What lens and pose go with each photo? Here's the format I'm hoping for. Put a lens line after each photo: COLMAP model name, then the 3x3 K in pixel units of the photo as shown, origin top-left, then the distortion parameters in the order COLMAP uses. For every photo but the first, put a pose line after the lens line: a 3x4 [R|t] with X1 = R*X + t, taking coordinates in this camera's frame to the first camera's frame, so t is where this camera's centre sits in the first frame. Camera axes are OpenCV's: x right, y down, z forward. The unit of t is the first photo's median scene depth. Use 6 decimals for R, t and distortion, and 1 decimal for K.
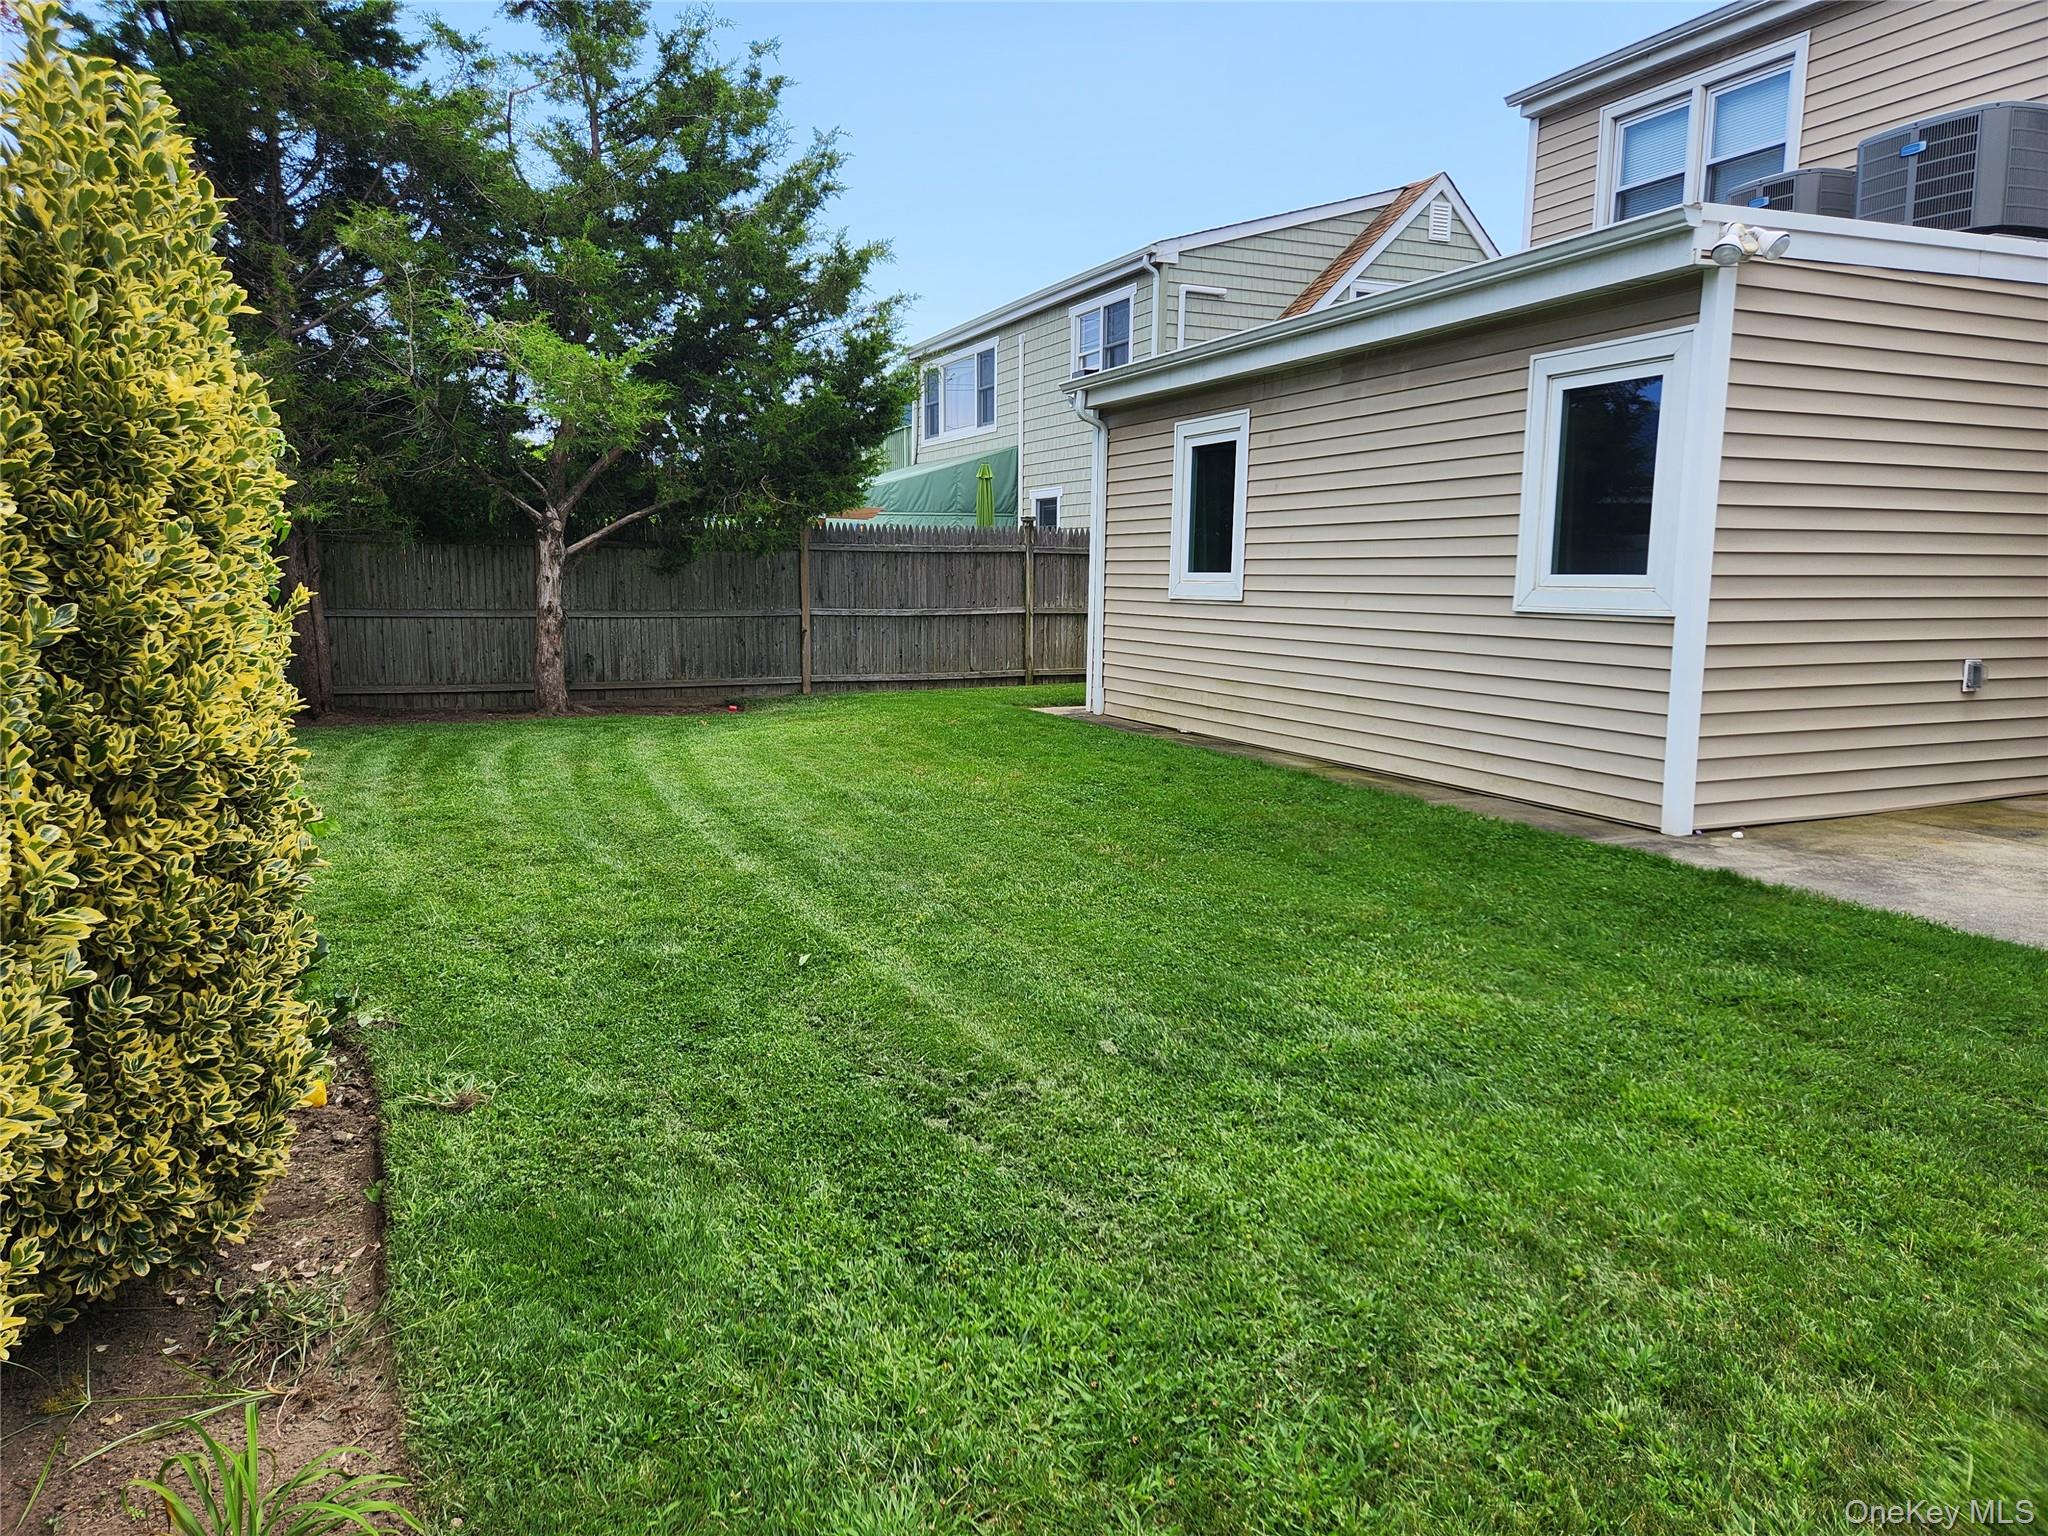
lens RADIAL K [[1375.5, 0, 949.4], [0, 1375.5, 749.0], [0, 0, 1]] dist [0.063824, -0.051920]
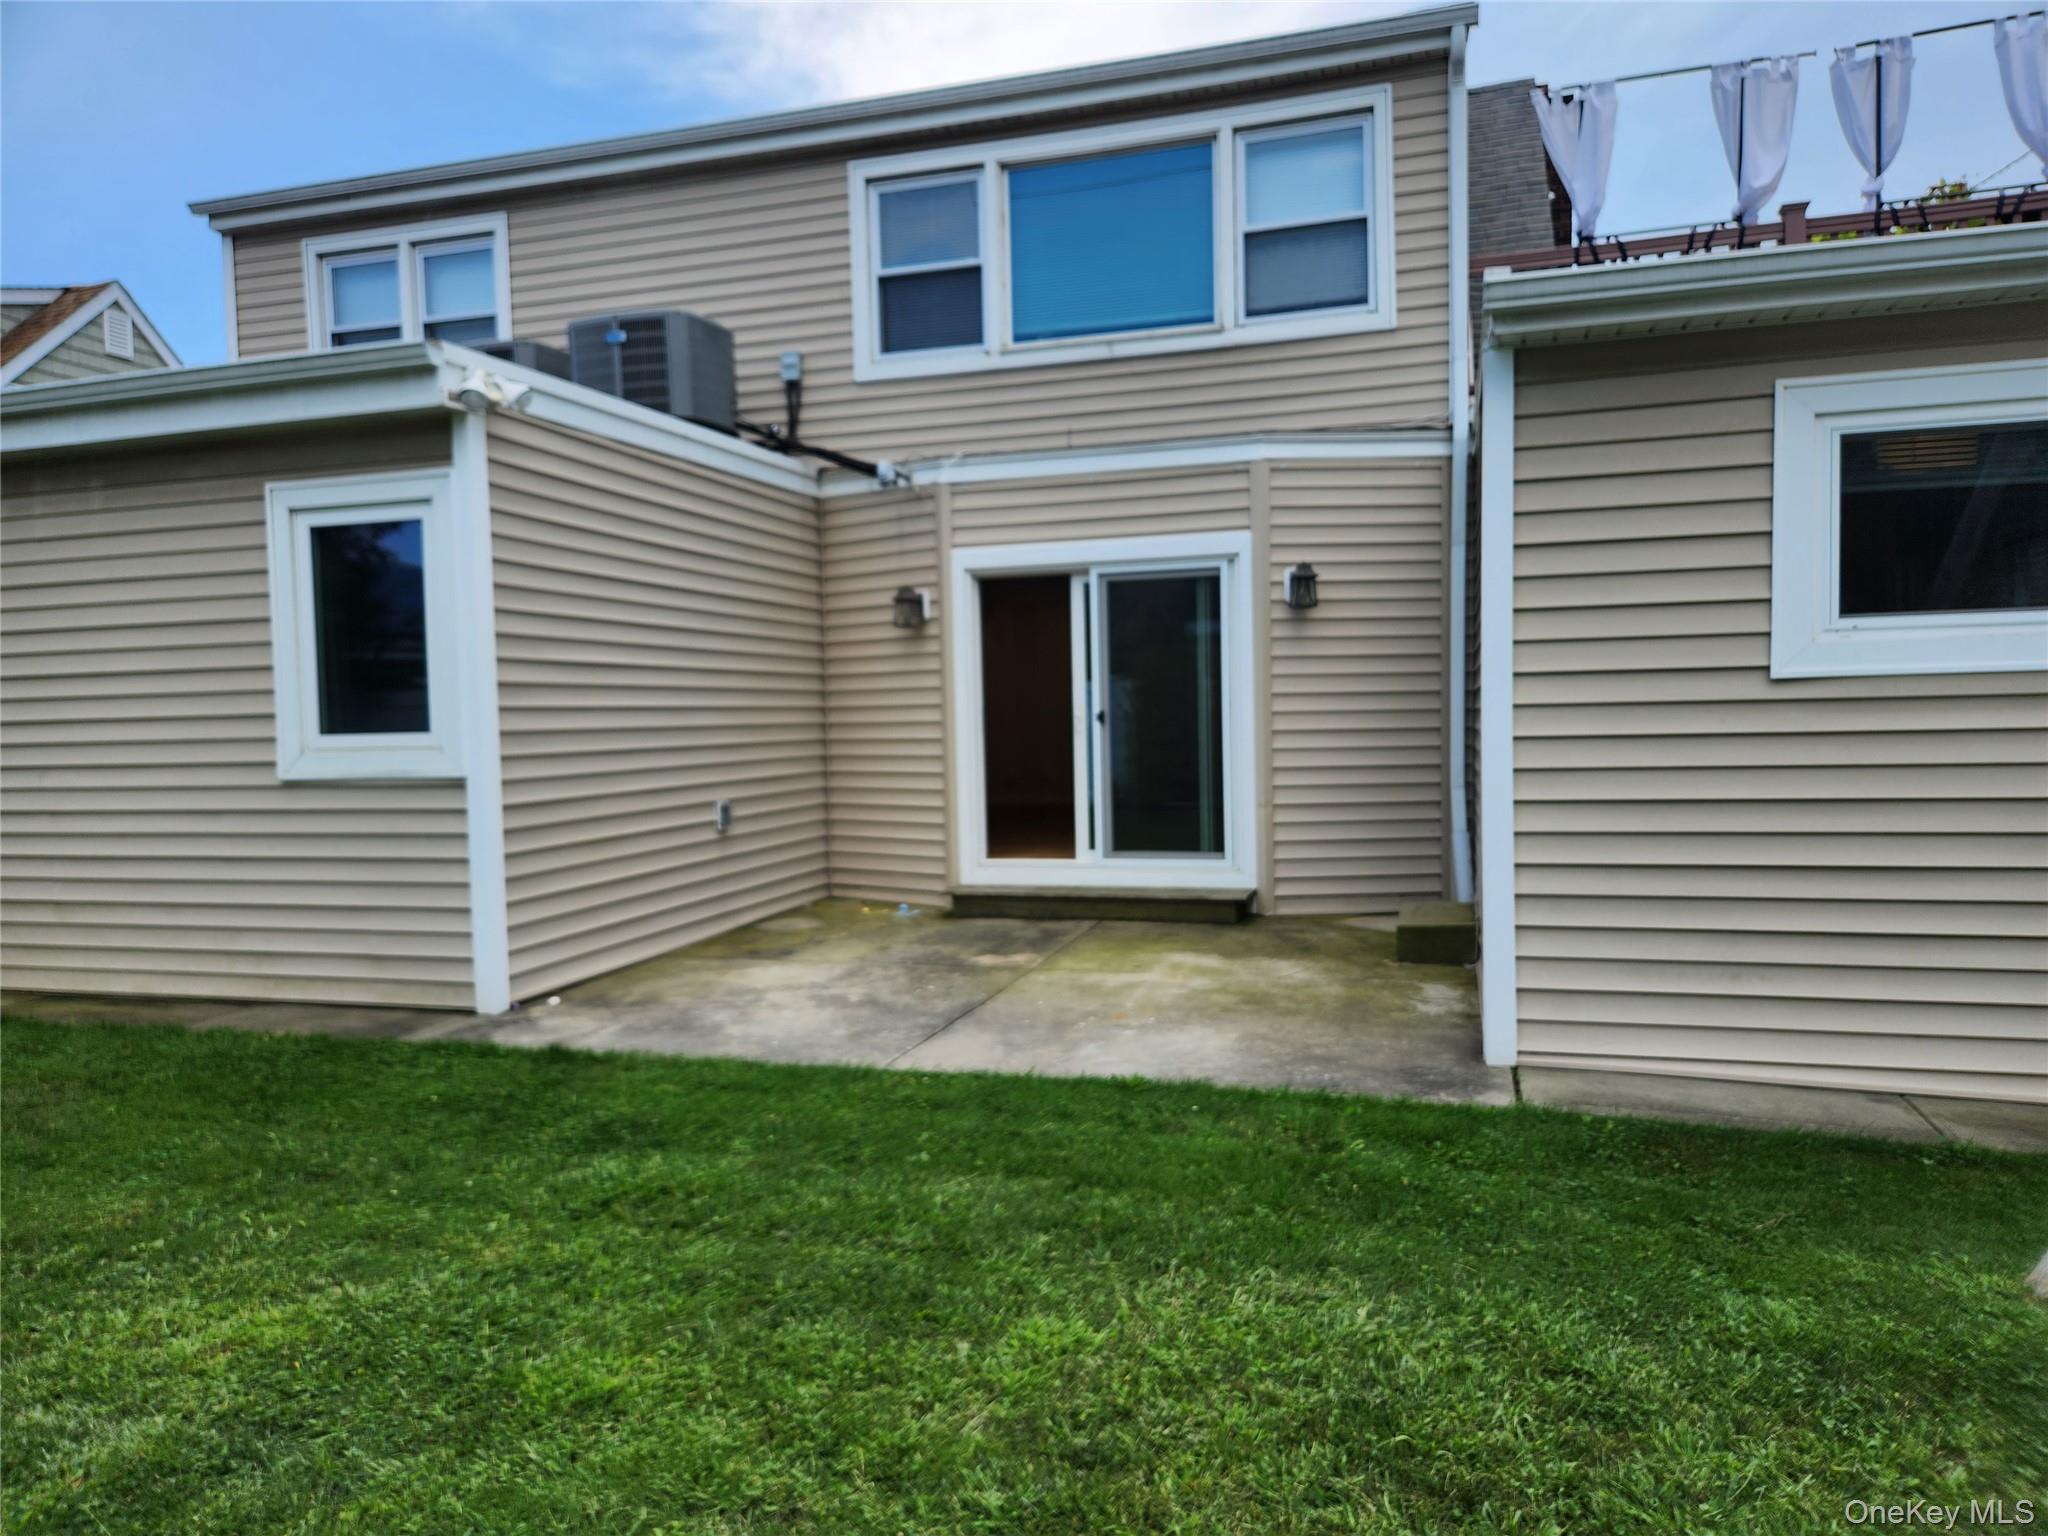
lens RADIAL K [[1375.5, 0, 1017.8], [0, 1375.5, 761.7], [0, 0, 1]] dist [0.063824, -0.051920]
pose [[0.628462, -0.047998, 0.776358, 0.038236], [0.129023, 0.990700, -0.043194, -0.019167], [-0.767065, 0.127314, 0.628810, 0.145947]]
